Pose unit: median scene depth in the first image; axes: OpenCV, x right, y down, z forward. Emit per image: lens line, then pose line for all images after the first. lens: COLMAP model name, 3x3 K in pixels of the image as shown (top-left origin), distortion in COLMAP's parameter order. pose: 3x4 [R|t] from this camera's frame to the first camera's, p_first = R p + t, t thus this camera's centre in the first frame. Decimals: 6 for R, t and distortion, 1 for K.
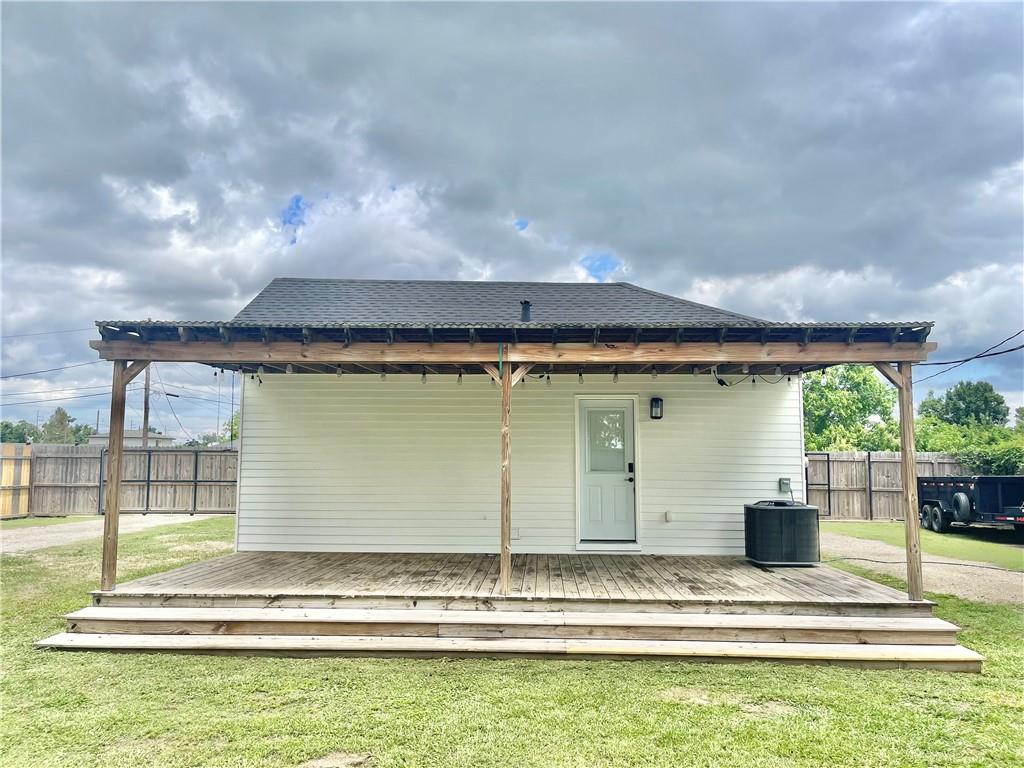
lens RADIAL K [[785.7, 0, 523.8], [0, 785.7, 384.5], [0, 0, 1]] dist [0.002370, -0.003178]
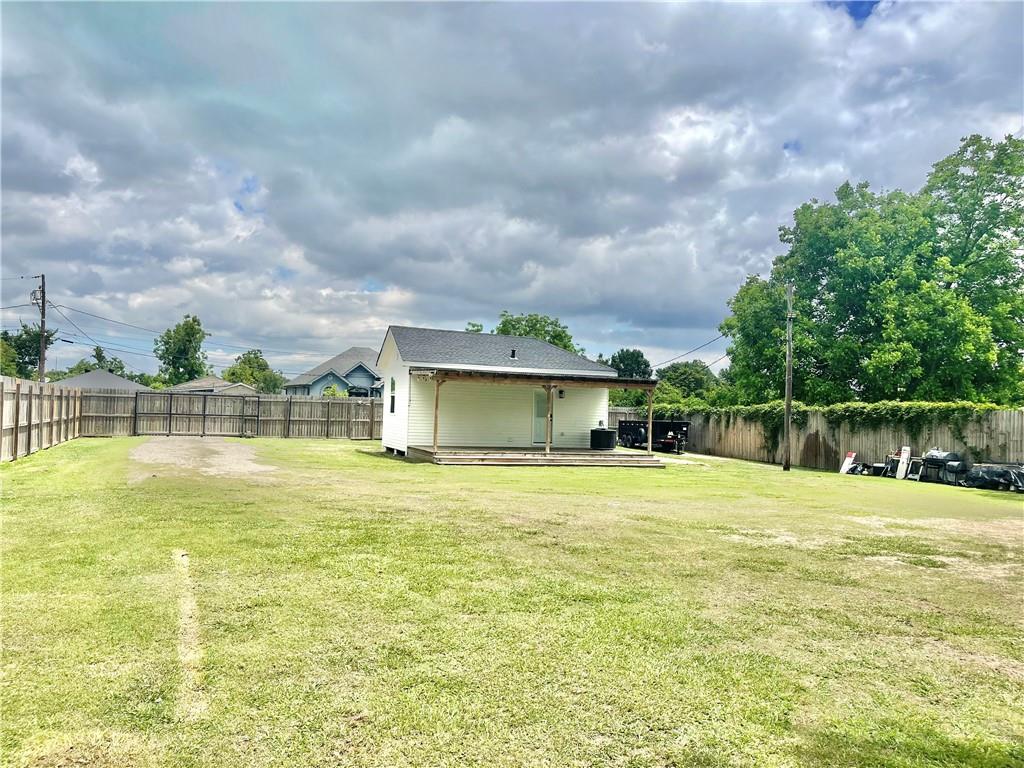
lens RADIAL K [[781.2, 0, 501.2], [0, 781.2, 387.7], [0, 0, 1]] dist [0.048941, -0.068395]
pose [[0.931532, 0.033198, 0.362142, -0.432344], [-0.062970, 0.995507, 0.070718, -0.073595], [-0.358167, -0.088680, 0.929436, -0.620609]]
